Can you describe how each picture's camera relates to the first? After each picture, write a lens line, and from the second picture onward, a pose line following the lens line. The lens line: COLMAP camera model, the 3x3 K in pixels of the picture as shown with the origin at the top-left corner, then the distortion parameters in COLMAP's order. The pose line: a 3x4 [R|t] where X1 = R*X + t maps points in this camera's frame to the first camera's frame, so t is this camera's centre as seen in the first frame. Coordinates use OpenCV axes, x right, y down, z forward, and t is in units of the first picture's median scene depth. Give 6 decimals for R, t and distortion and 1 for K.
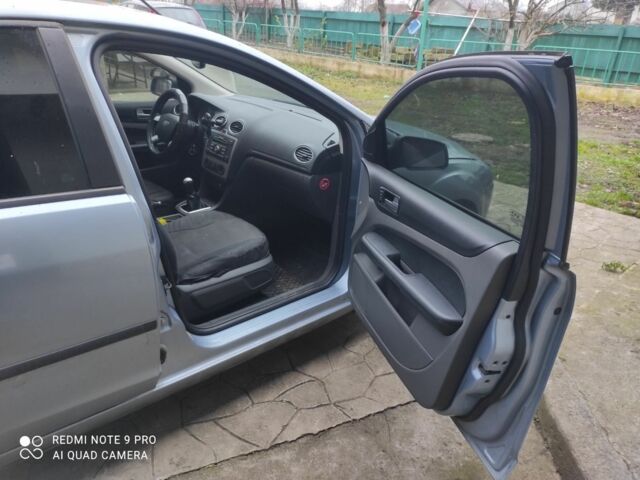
lens RADIAL K [[475.6, 0, 320.0], [0, 475.6, 240.0], [0, 0, 1]] dist [0.030231, -0.009229]
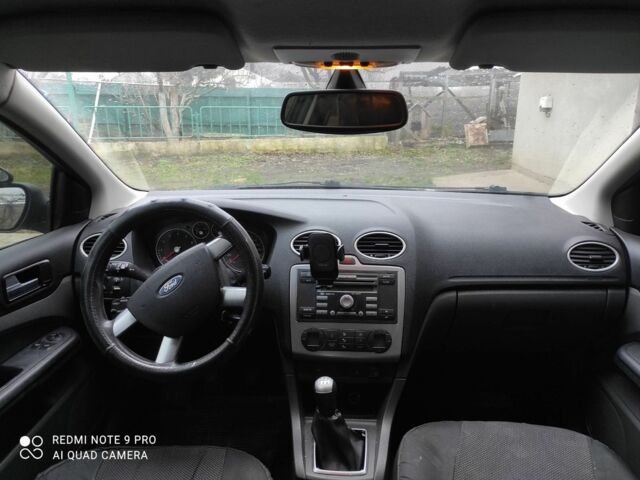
lens RADIAL K [[475.6, 0, 320.0], [0, 475.6, 240.0], [0, 0, 1]] dist [0.030231, -0.009229]
pose [[0.698634, -0.249310, 0.670637, -0.448367], [0.332784, 0.942995, 0.003882, -0.218984], [-0.633376, 0.220465, 0.741775, 0.560154]]
